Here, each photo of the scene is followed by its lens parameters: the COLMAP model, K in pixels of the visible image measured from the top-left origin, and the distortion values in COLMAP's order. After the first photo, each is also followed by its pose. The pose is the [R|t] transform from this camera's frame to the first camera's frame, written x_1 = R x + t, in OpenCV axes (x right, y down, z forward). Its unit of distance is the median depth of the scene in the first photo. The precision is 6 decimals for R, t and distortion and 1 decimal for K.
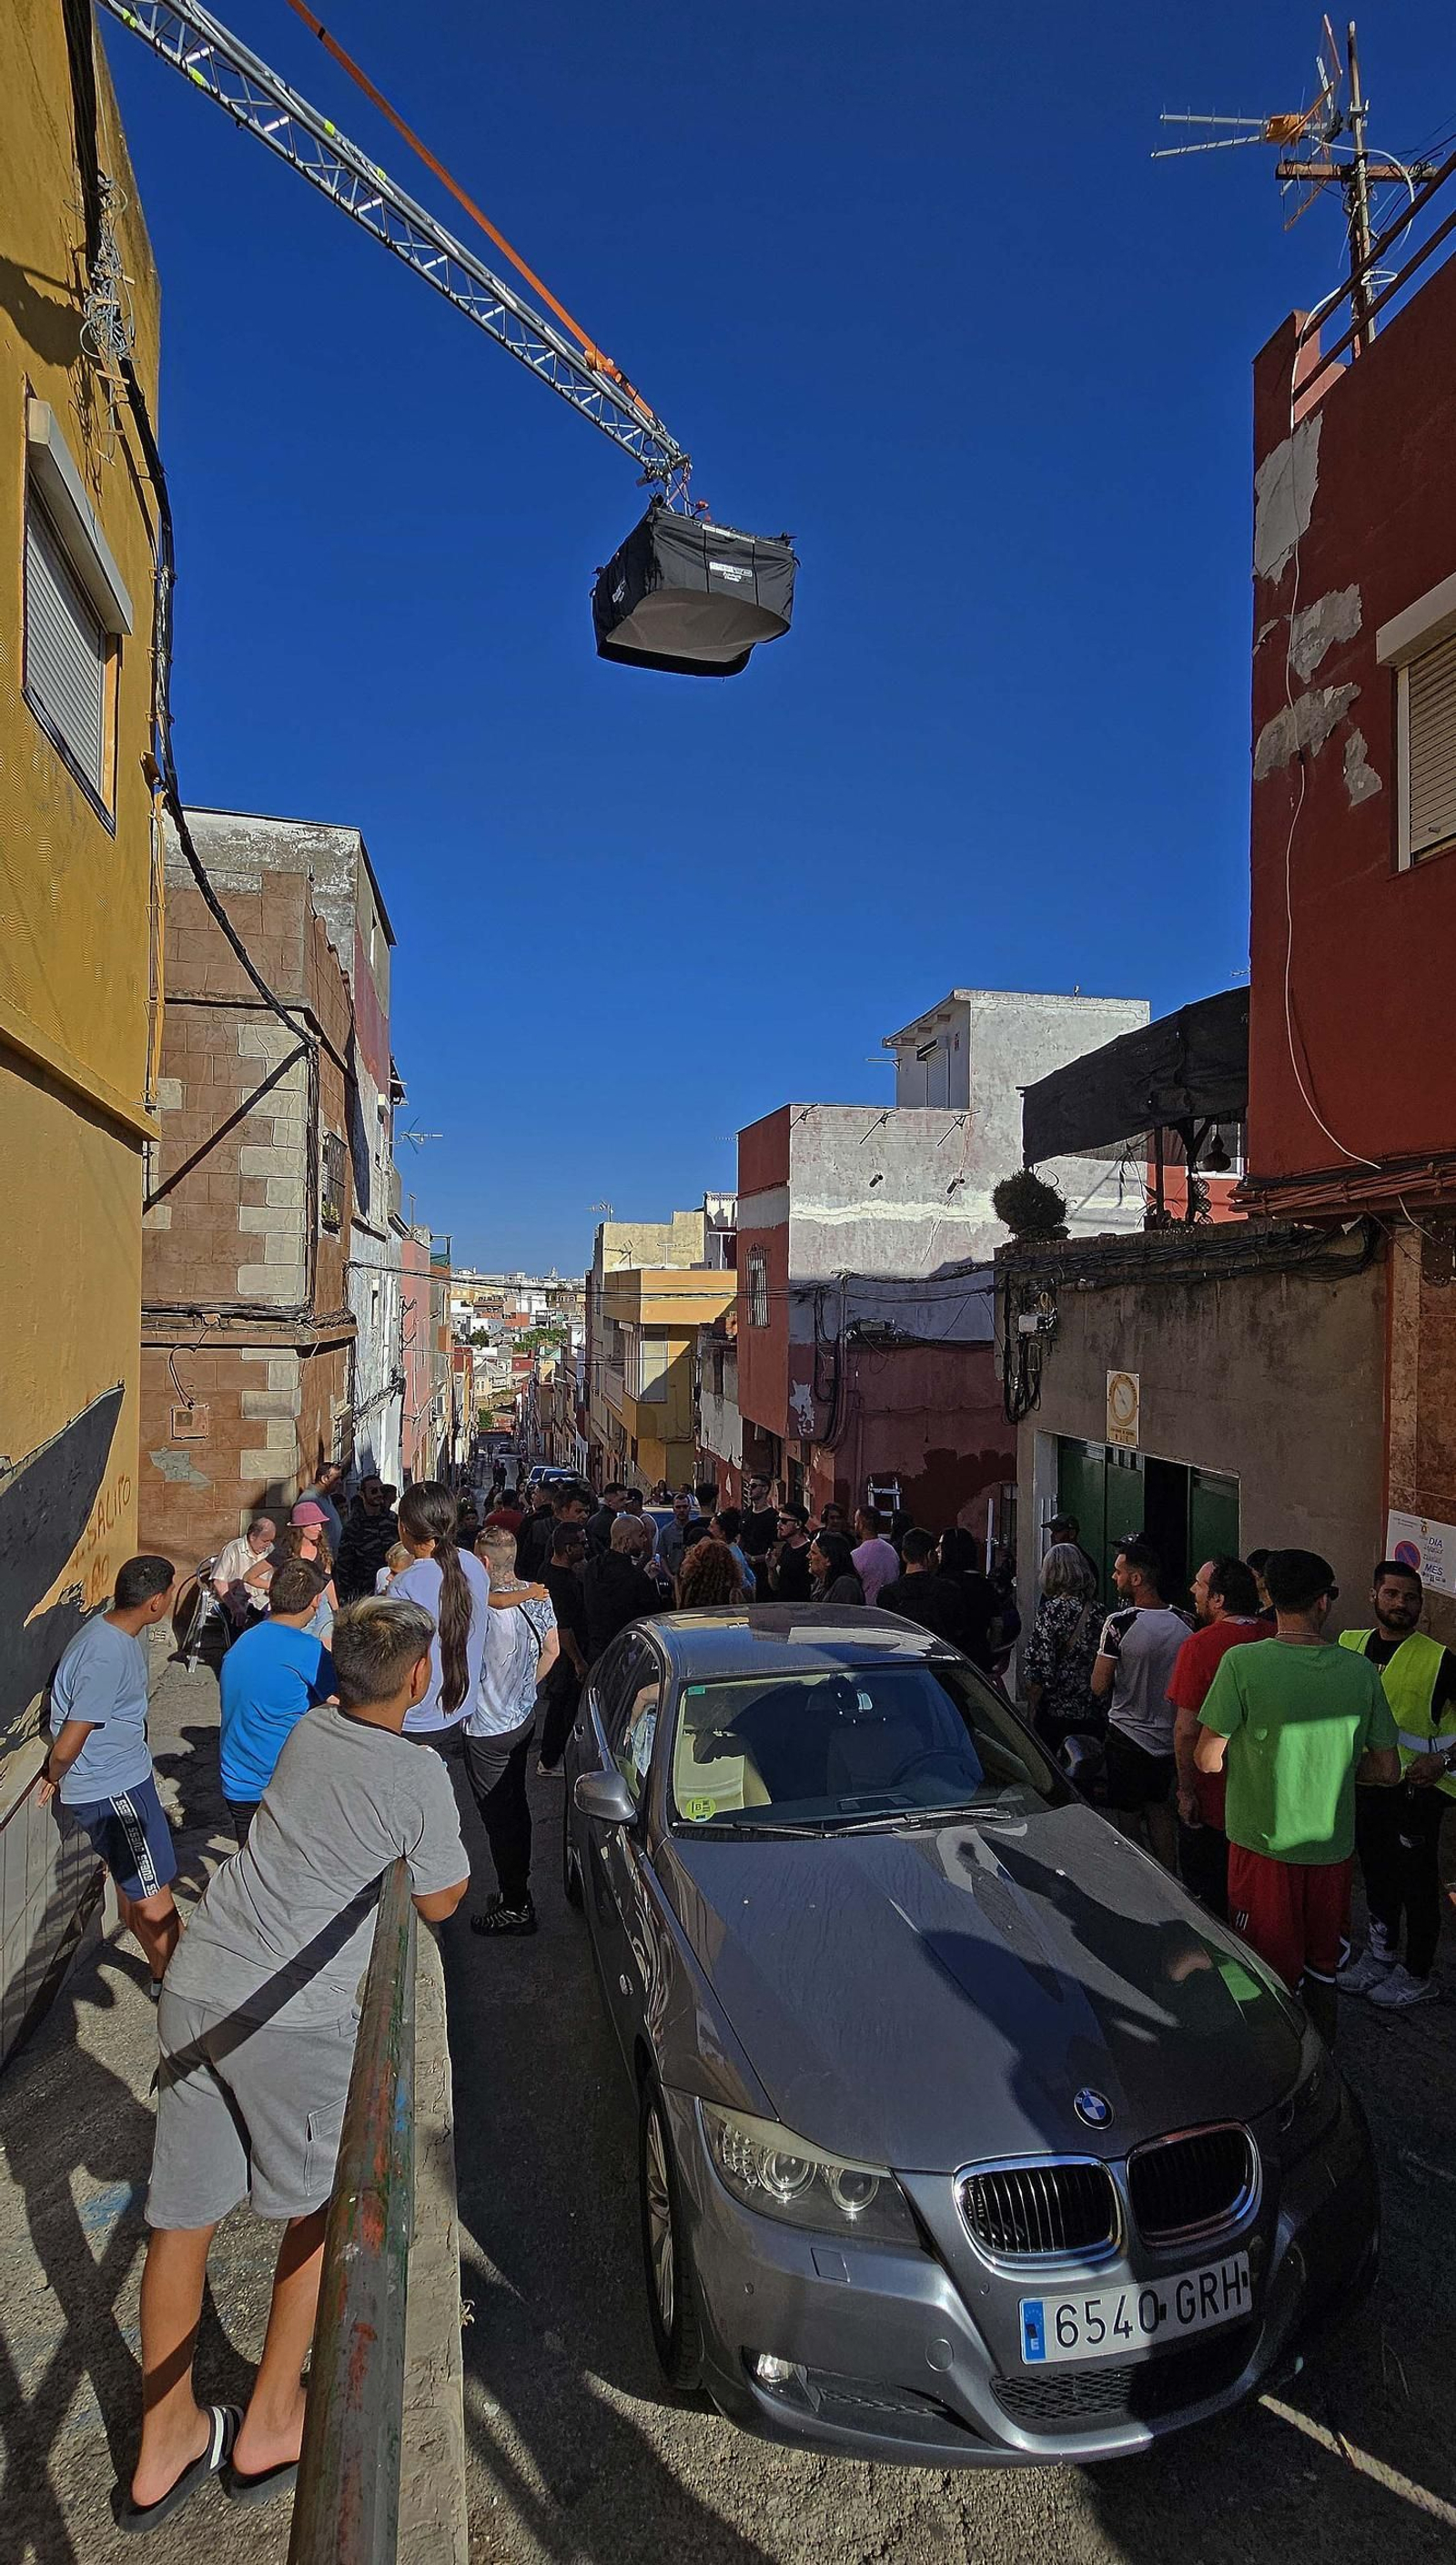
lens RADIAL K [[1087.0, 0, 738.3], [0, 1087.0, 1299.5], [0, 0, 1]] dist [-0.002047, -0.000014]
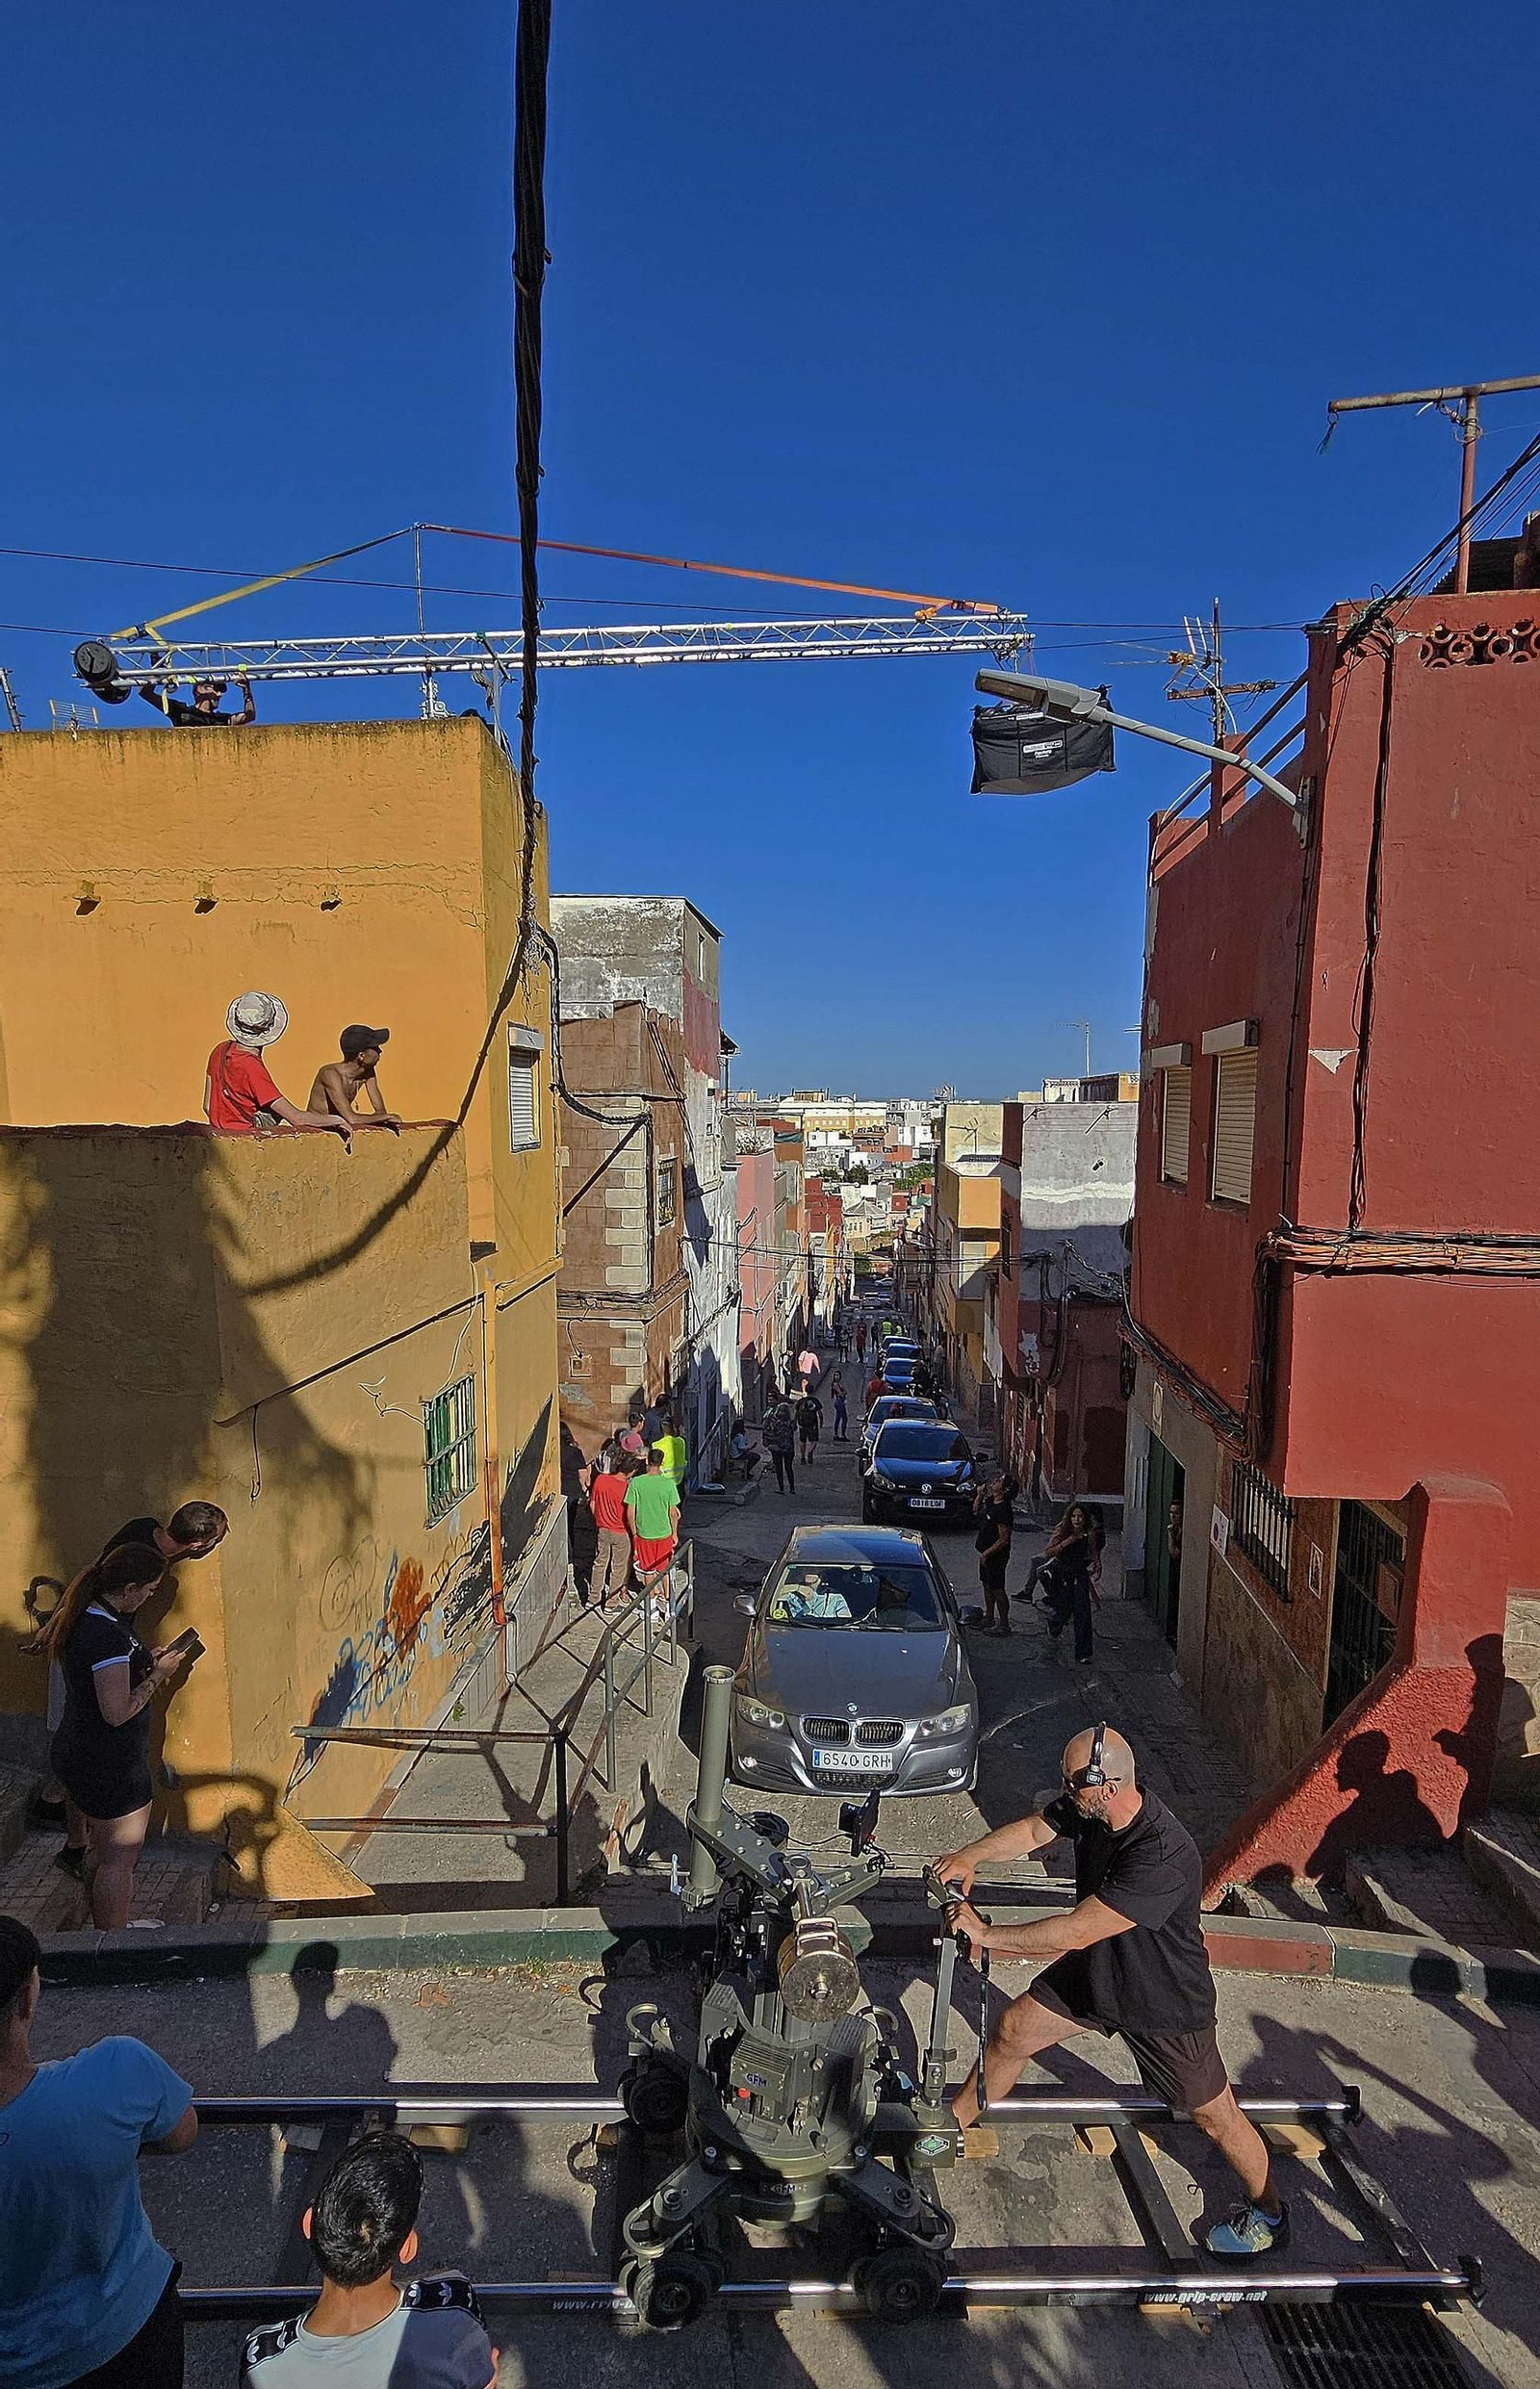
lens RADIAL K [[1208.6, 0, 763.0], [0, 1208.6, 1305.5], [0, 0, 1]] dist [0.000104, -0.001262]
pose [[0.950603, 0.034964, -0.308435, 0.275404], [0.011249, 0.989103, 0.146795, -0.224538], [0.310207, -0.143013, 0.939851, -0.536355]]
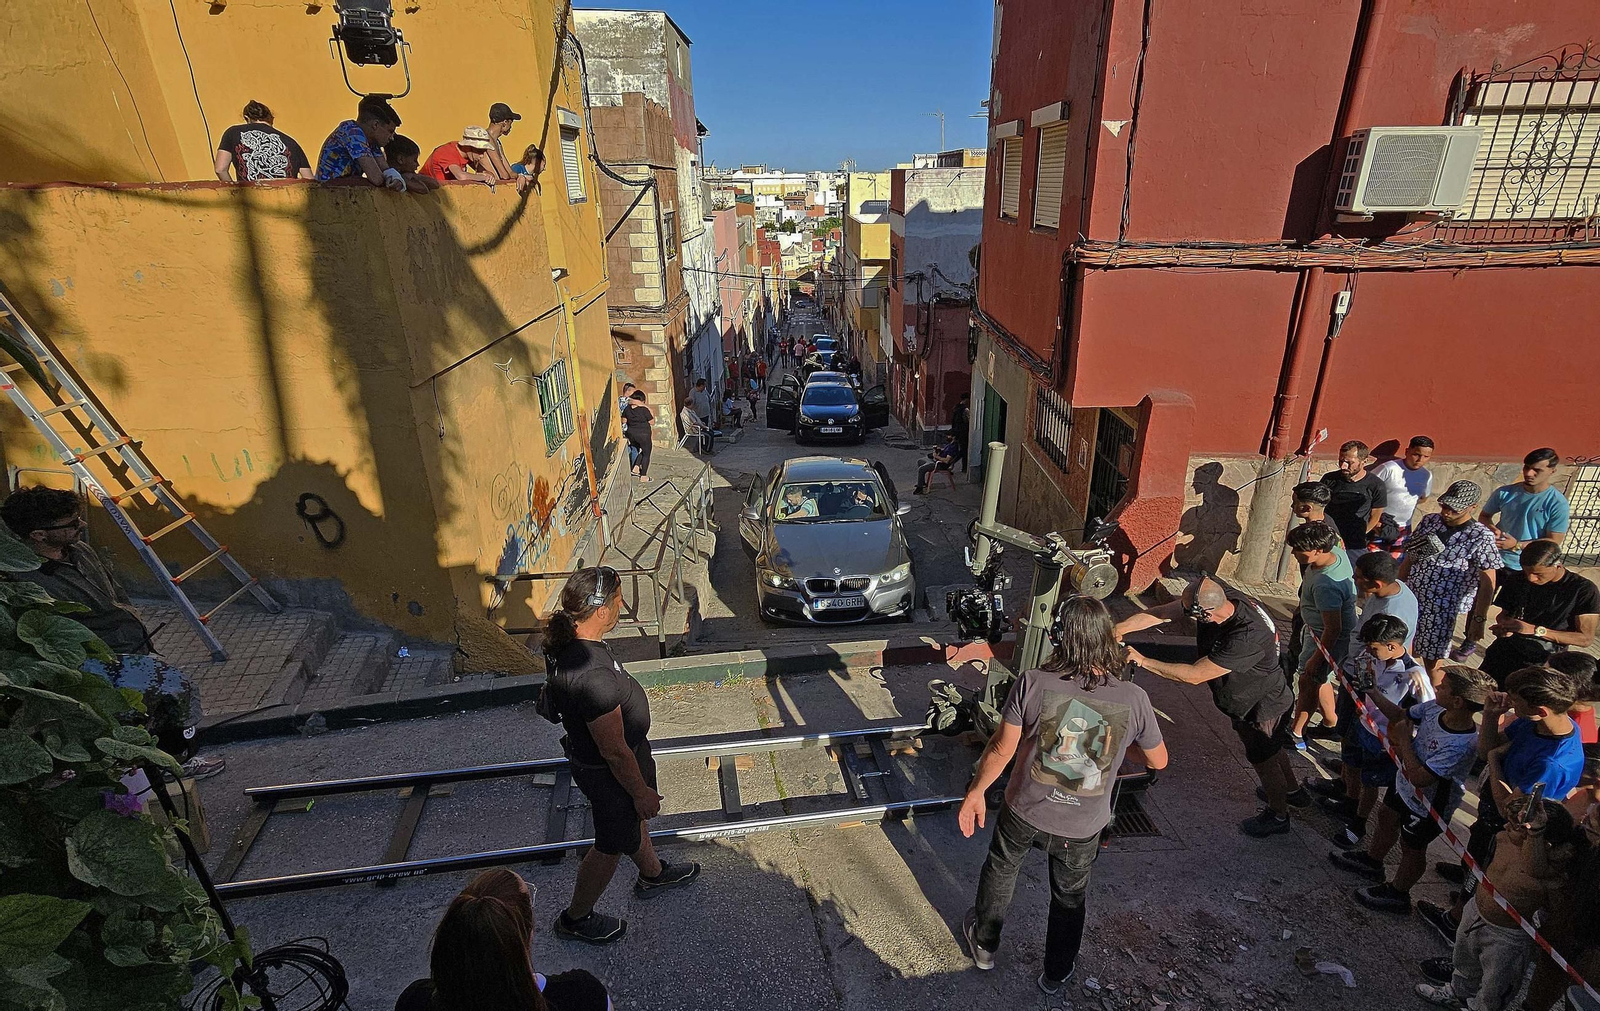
lens RADIAL K [[764.6, 0, 834.3], [0, 764.6, 513.9], [0, 0, 1]] dist [-0.000450, -0.001251]
pose [[0.983476, 0.050104, -0.173968, 0.258098], [0.022196, 0.920319, 0.390538, -0.214518], [0.179673, -0.387946, 0.904000, -0.565205]]
